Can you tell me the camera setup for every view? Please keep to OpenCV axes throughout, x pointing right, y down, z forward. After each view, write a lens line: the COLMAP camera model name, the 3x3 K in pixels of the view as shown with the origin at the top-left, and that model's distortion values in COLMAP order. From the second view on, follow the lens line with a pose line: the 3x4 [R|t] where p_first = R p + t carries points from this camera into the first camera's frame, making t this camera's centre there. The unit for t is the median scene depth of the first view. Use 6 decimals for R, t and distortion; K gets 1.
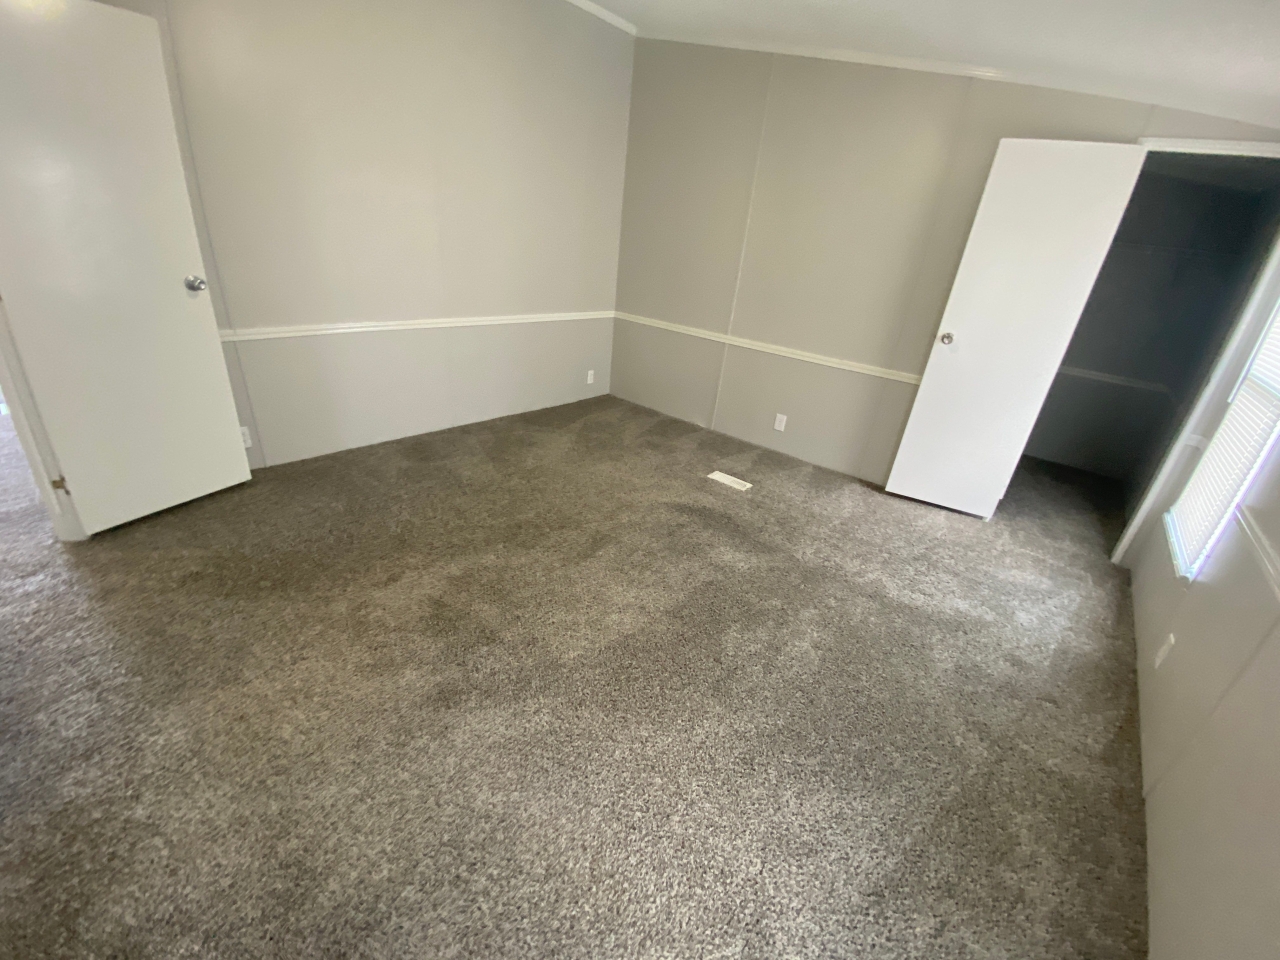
lens RADIAL K [[519.9, 0, 640.0], [0, 519.9, 480.0], [0, 0, 1]] dist [0.028978, -0.000003]
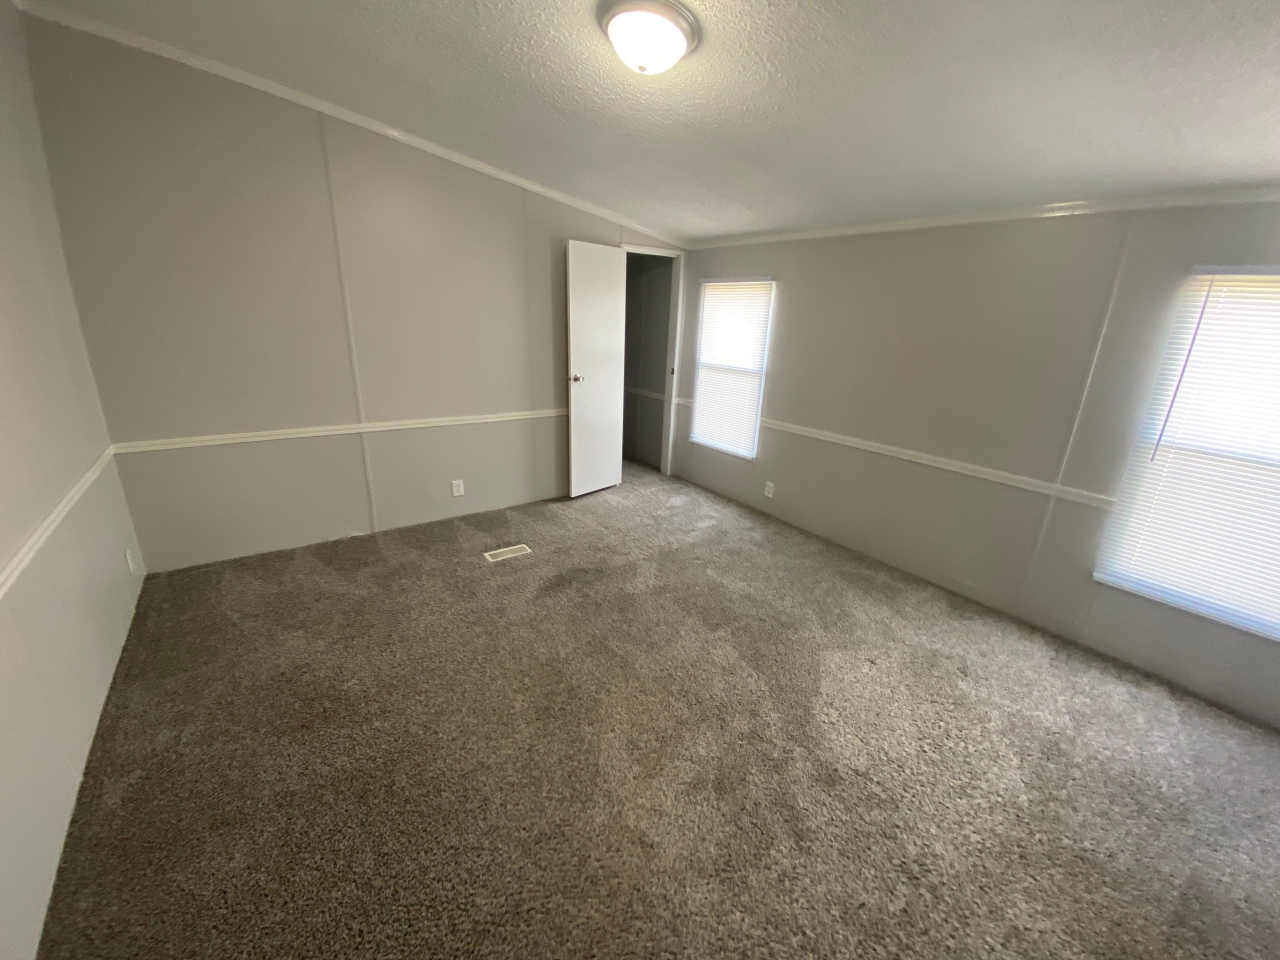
lens RADIAL K [[509.8, 0, 638.2], [0, 509.8, 477.0], [0, 0, 1]] dist [-0.002601, 0.000112]
pose [[0.235033, -0.375605, 0.896482, -0.653244], [0.391837, 0.880667, 0.266249, -0.319900], [-0.889507, 0.288698, 0.354162, 0.429224]]
